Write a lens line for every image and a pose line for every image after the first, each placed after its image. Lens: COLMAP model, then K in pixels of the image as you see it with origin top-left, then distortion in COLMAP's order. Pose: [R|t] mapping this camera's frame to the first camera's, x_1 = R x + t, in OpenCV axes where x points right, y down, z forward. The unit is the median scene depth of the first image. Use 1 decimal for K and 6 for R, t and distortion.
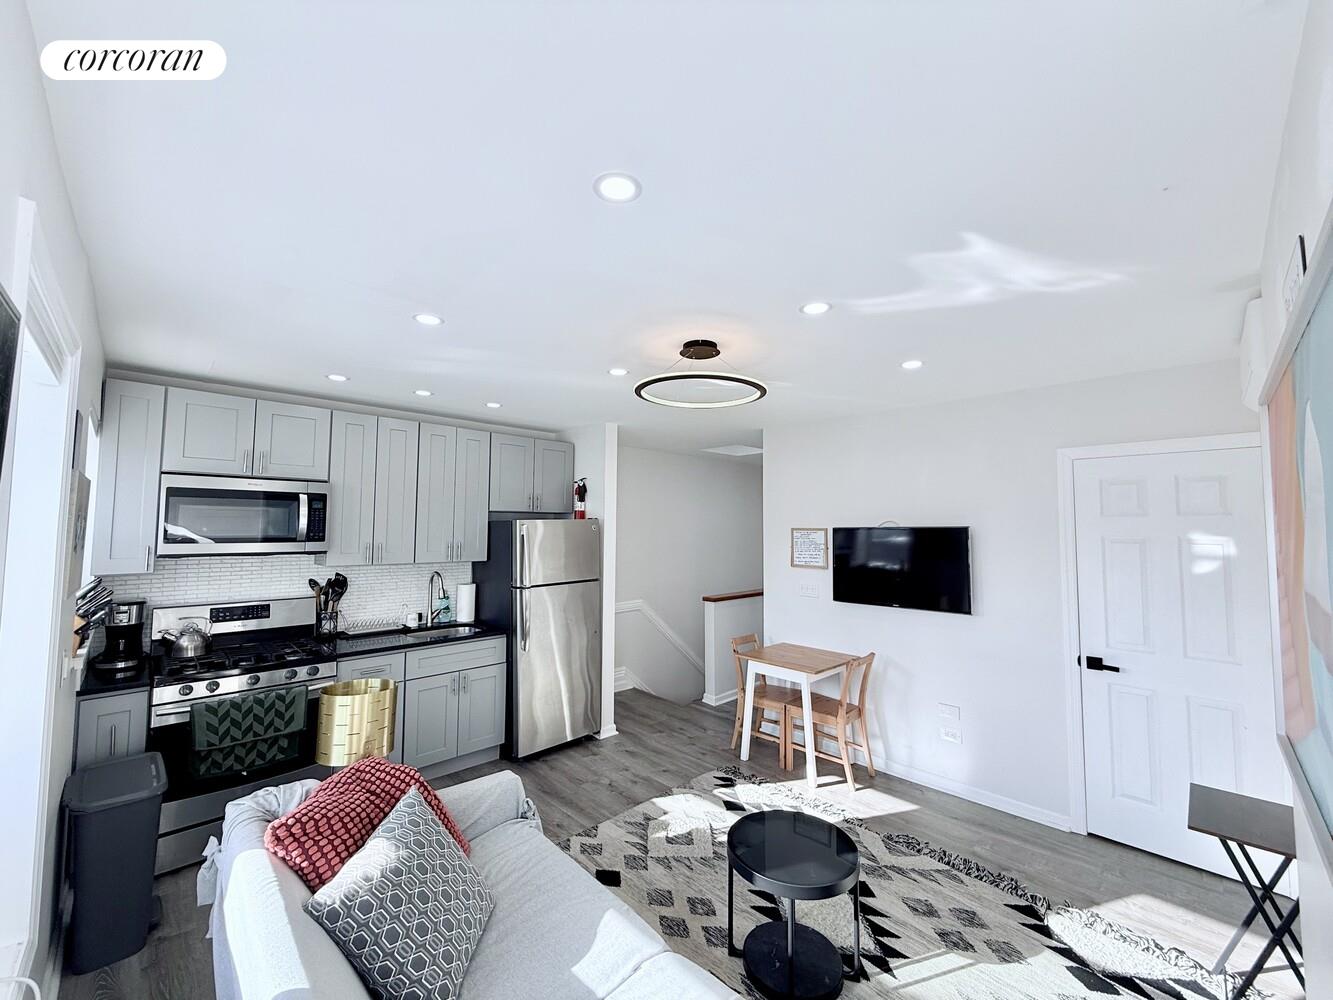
lens RADIAL K [[529.2, 0, 660.3], [0, 529.2, 498.2], [0, 0, 1]] dist [-0.001491, -0.000190]
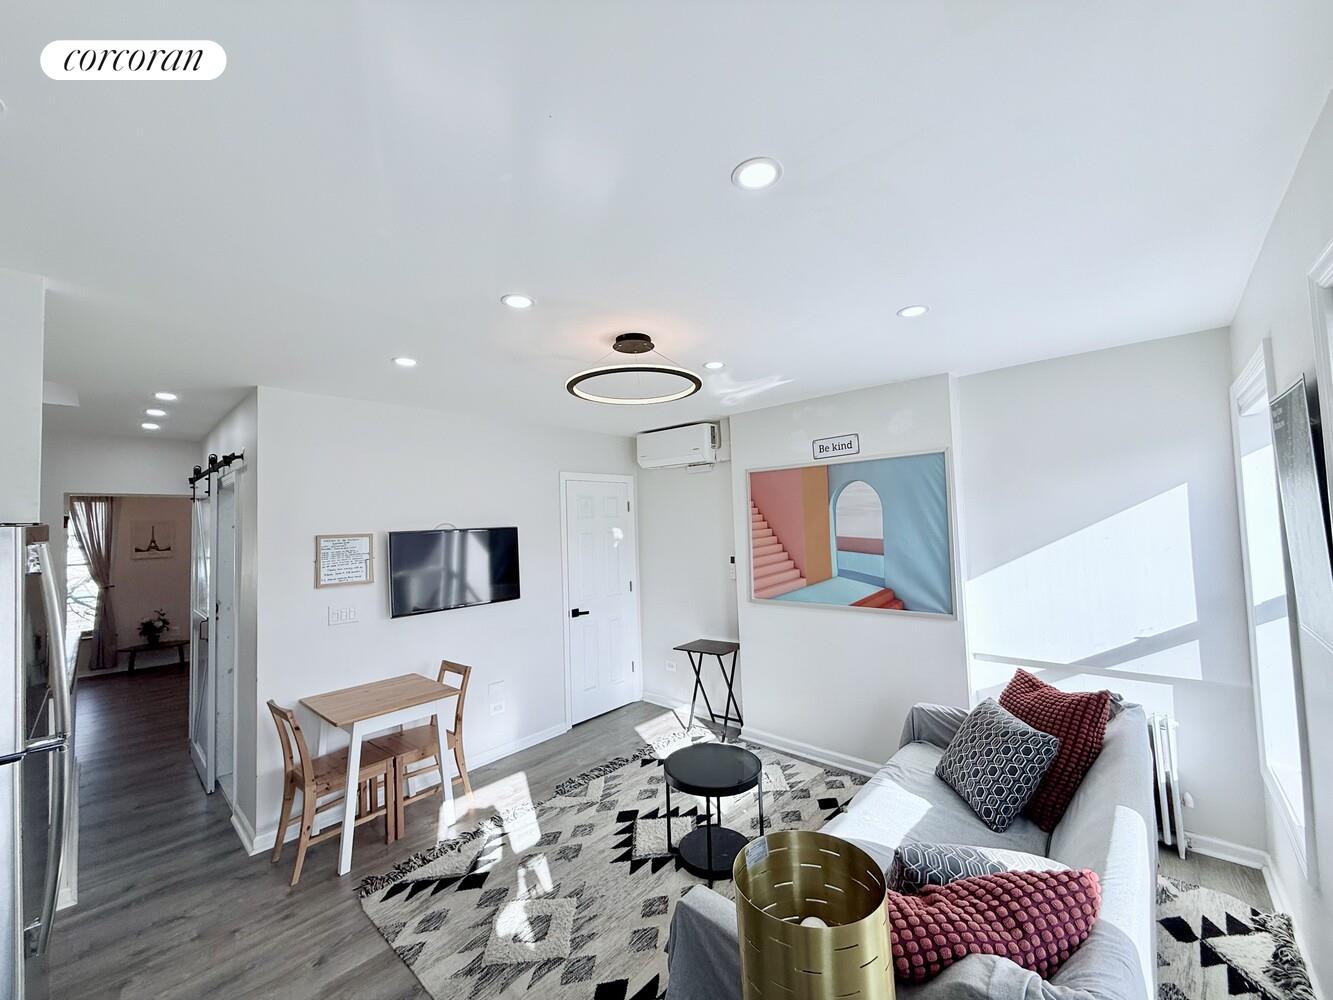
lens RADIAL K [[529.2, 0, 660.3], [0, 529.2, 498.2], [0, 0, 1]] dist [-0.001491, -0.000190]
pose [[-0.055460, 0.041989, 0.997578, -0.674554], [-0.023013, 0.998796, -0.043320, 0.034121], [-0.998196, -0.025360, -0.054427, 0.757799]]
